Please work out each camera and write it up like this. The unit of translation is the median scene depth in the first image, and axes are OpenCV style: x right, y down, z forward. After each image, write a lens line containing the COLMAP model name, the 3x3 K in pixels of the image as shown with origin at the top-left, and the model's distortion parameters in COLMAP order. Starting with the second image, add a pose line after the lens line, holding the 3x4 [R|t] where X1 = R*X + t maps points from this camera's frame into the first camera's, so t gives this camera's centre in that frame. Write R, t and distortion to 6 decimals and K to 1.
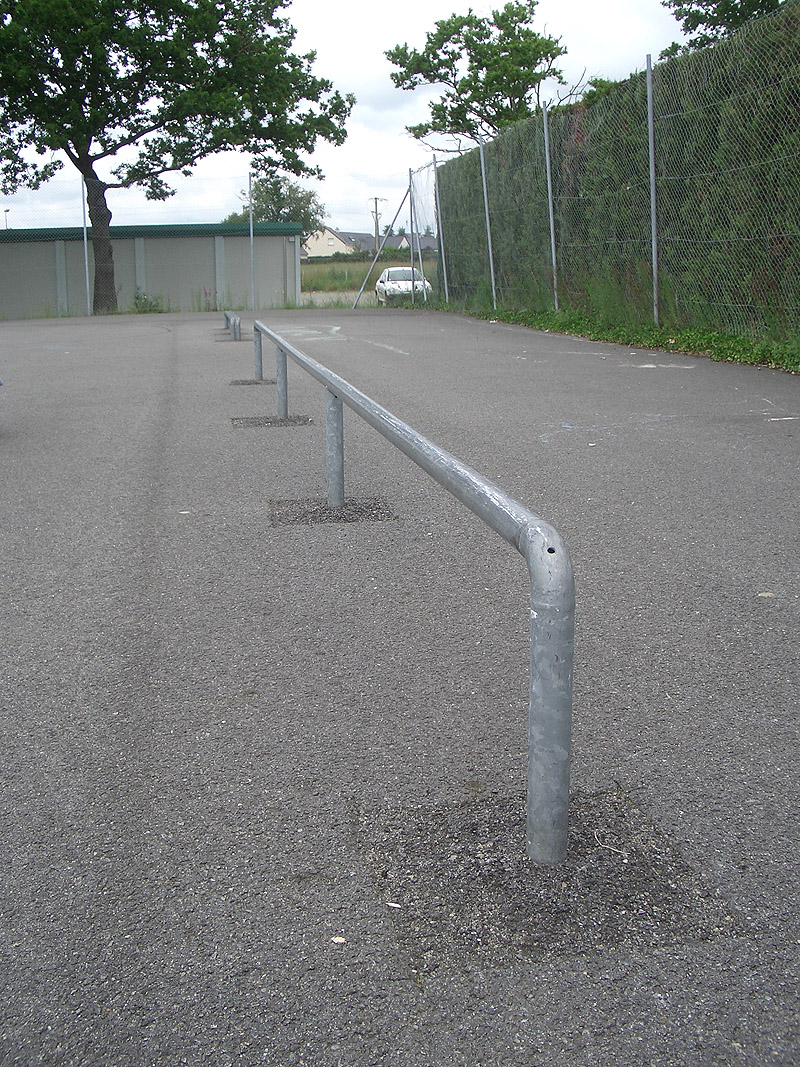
lens RADIAL K [[1140.4, 0, 400.1], [0, 1140.4, 534.6], [0, 0, 1]] dist [-0.102394, 0.000000]
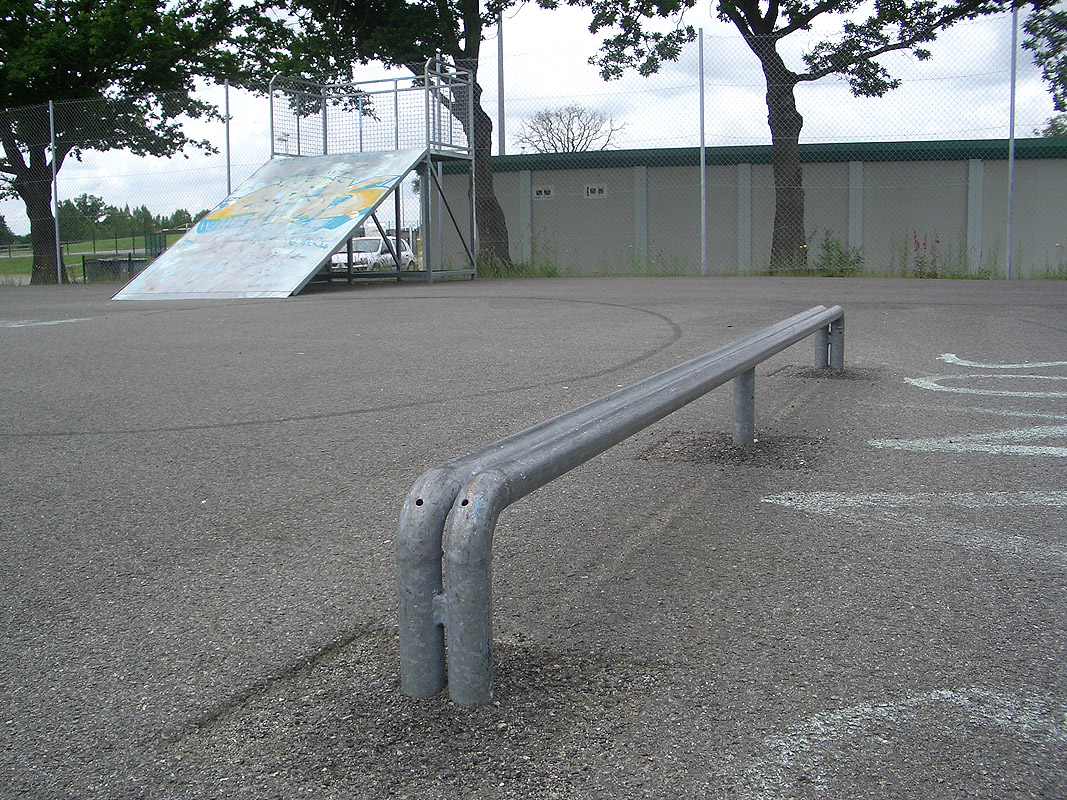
lens RADIAL K [[1158.3, 0, 489.1], [0, 1158.3, 400.7], [0, 0, 1]] dist [-0.127599, 0.000000]
pose [[0.834086, 0.082967, -0.545359, -0.033869], [-0.122020, 0.991885, -0.035721, -0.079462], [0.537969, 0.096339, 0.837441, 0.371707]]
